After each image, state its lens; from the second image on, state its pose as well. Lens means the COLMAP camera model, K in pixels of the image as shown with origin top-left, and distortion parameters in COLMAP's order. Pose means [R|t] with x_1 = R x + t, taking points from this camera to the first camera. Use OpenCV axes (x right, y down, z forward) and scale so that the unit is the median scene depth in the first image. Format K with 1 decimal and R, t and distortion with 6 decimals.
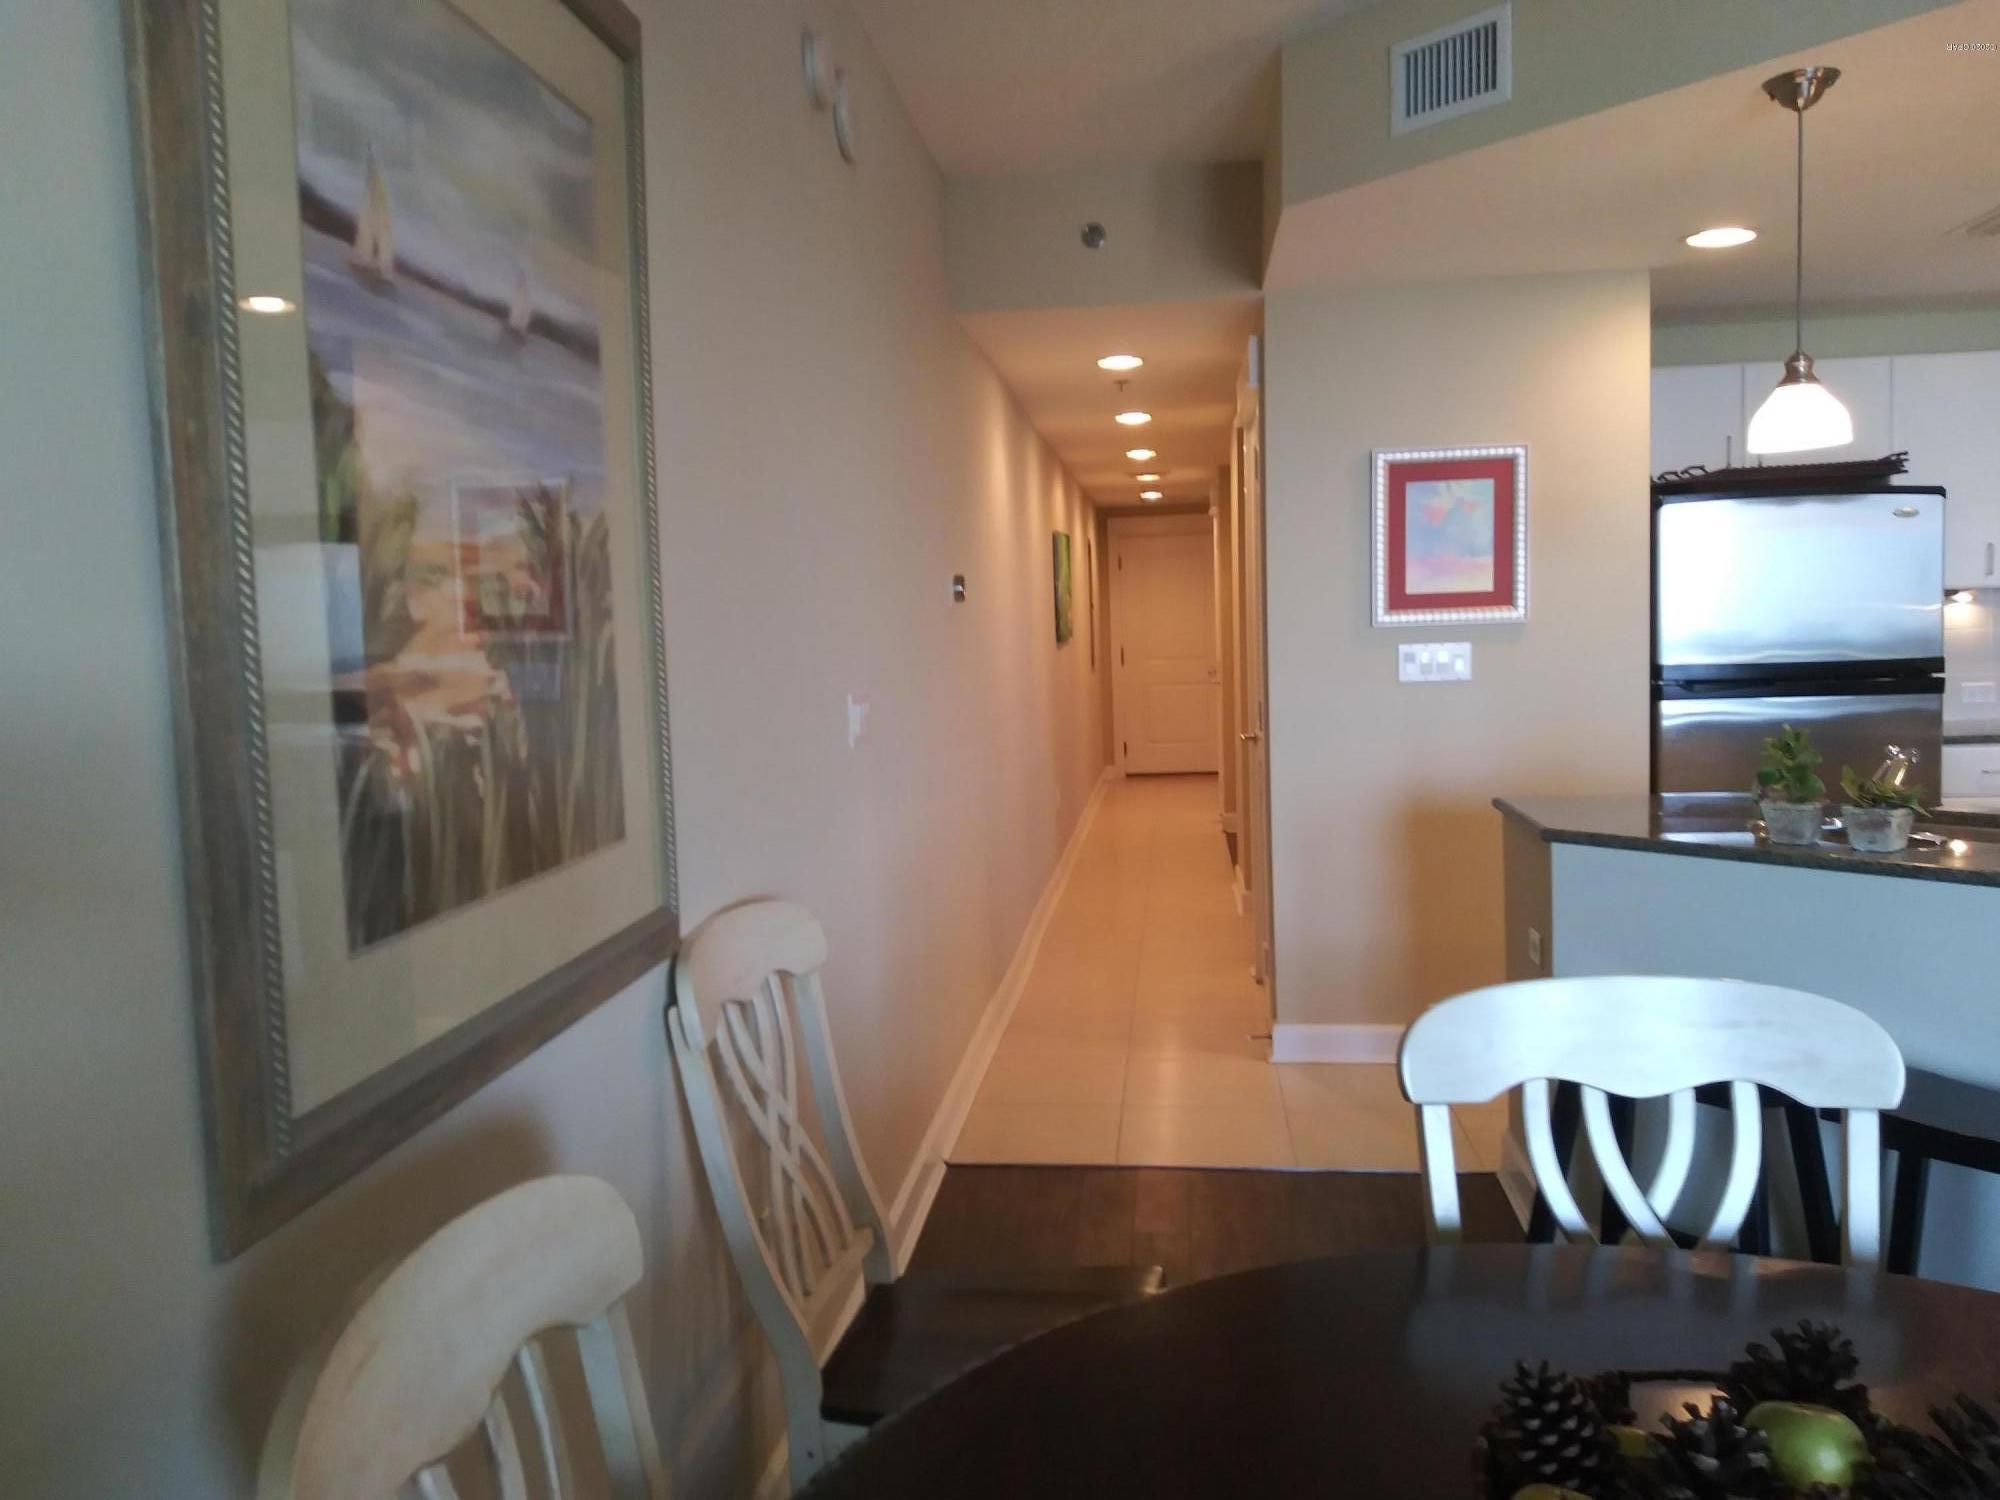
lens RADIAL K [[1544.3, 0, 990.9], [0, 1544.3, 744.2], [0, 0, 1]] dist [0.071774, -0.116586]
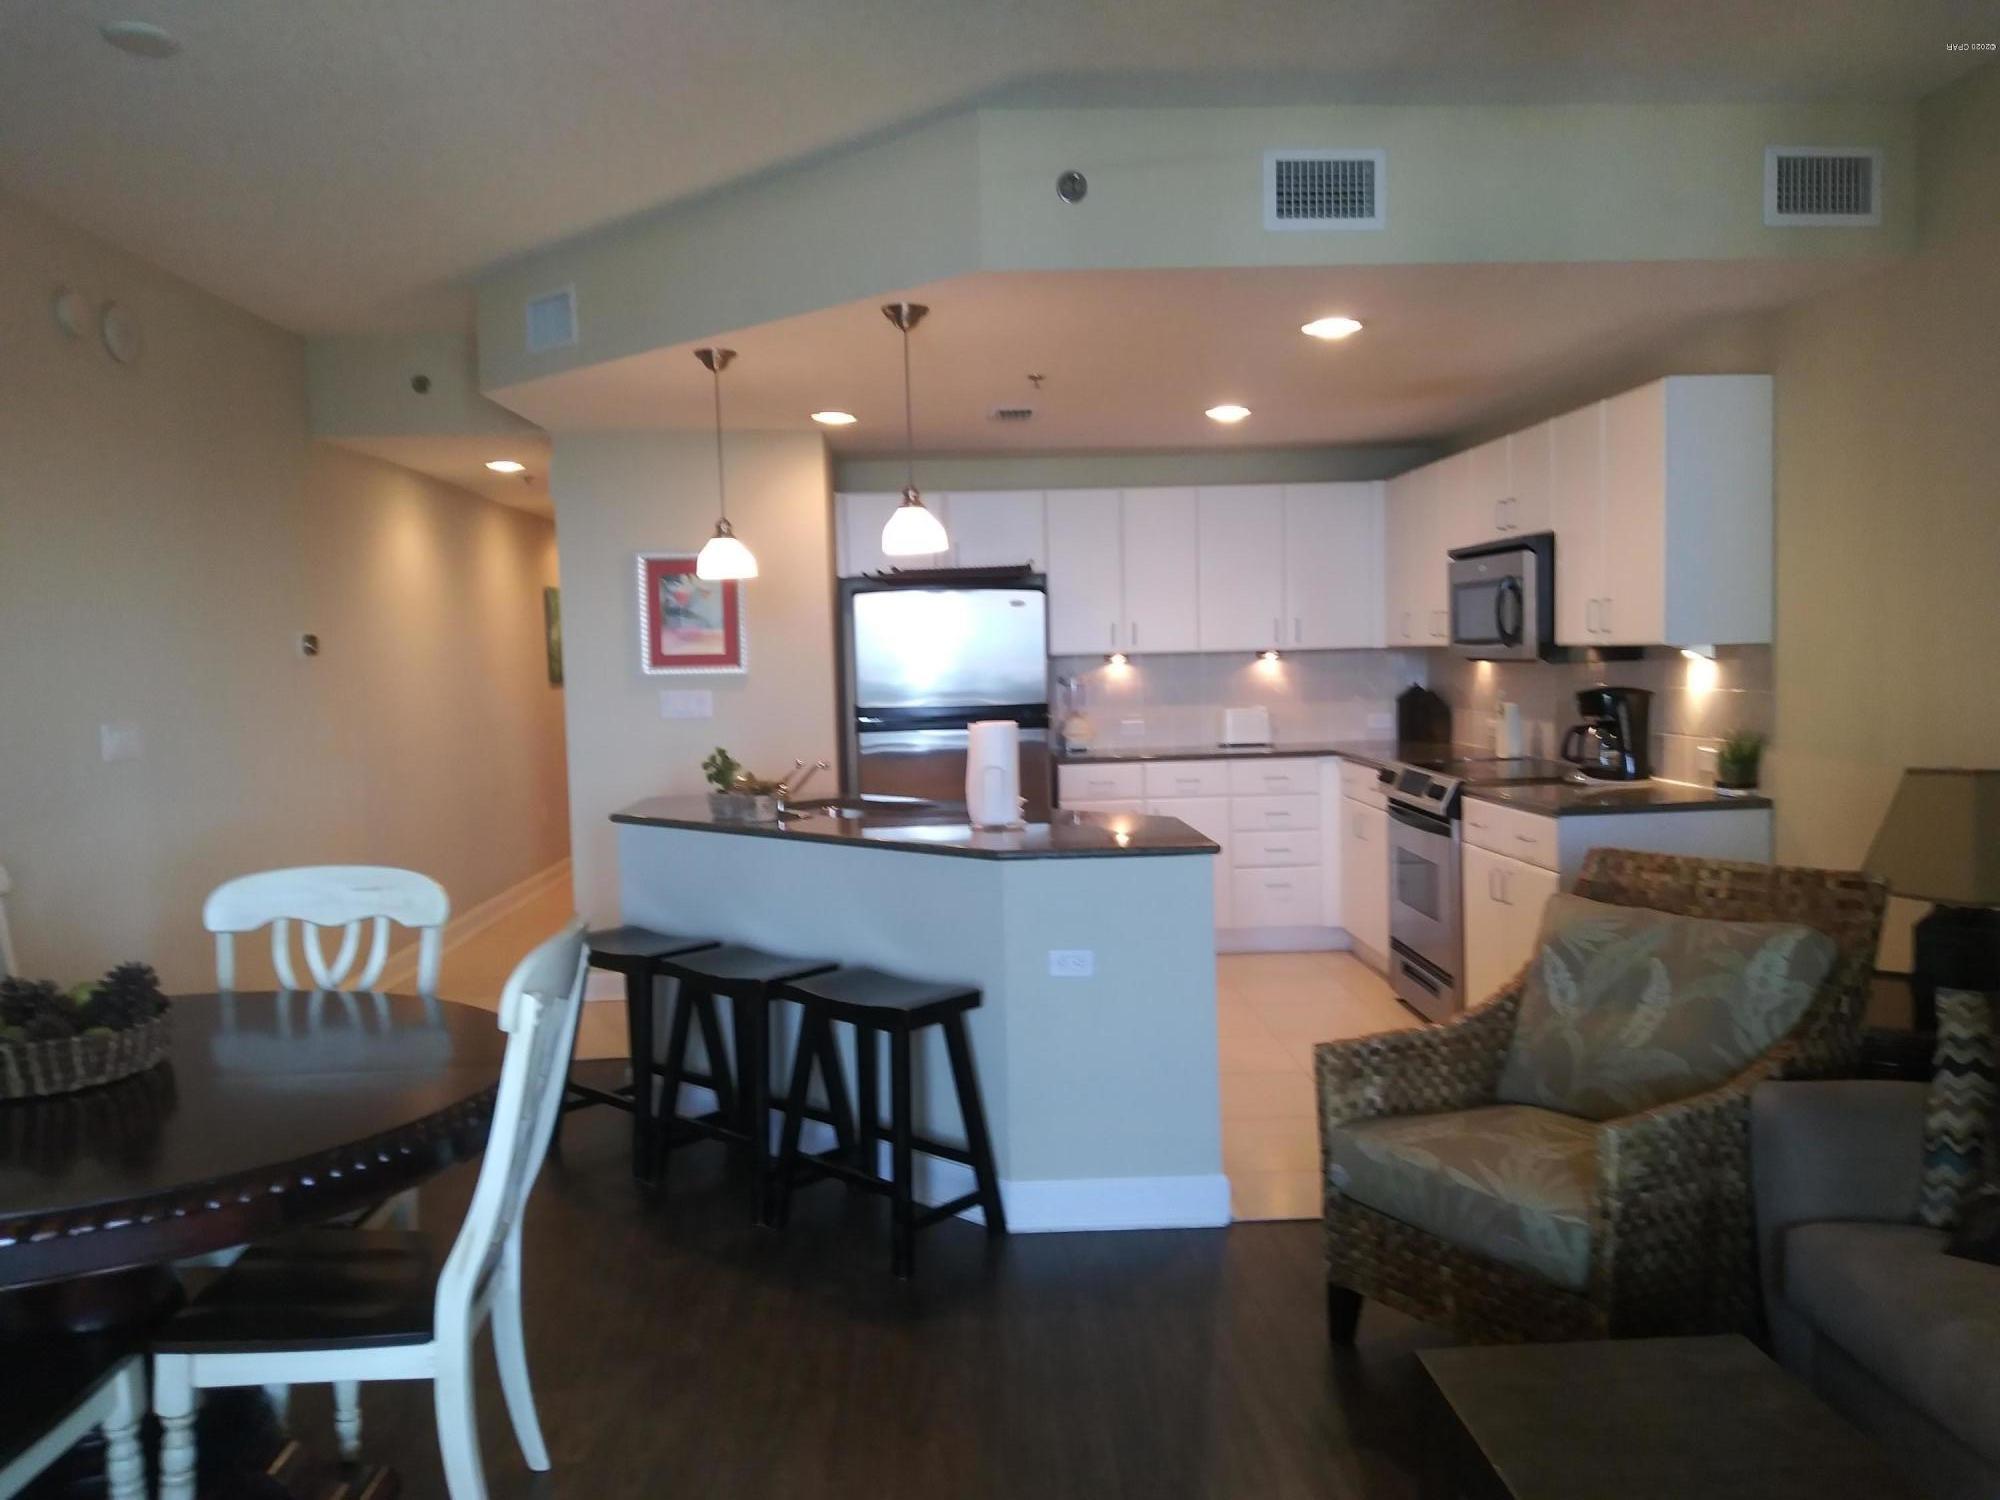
lens RADIAL K [[1544.3, 0, 1000.7], [0, 1544.3, 755.2], [0, 0, 1]] dist [0.071774, -0.116586]
pose [[0.986371, 0.002075, 0.164526, 0.354159], [0.000429, 0.999885, -0.015180, 0.014186], [-0.164538, 0.015044, 0.986256, -0.426418]]
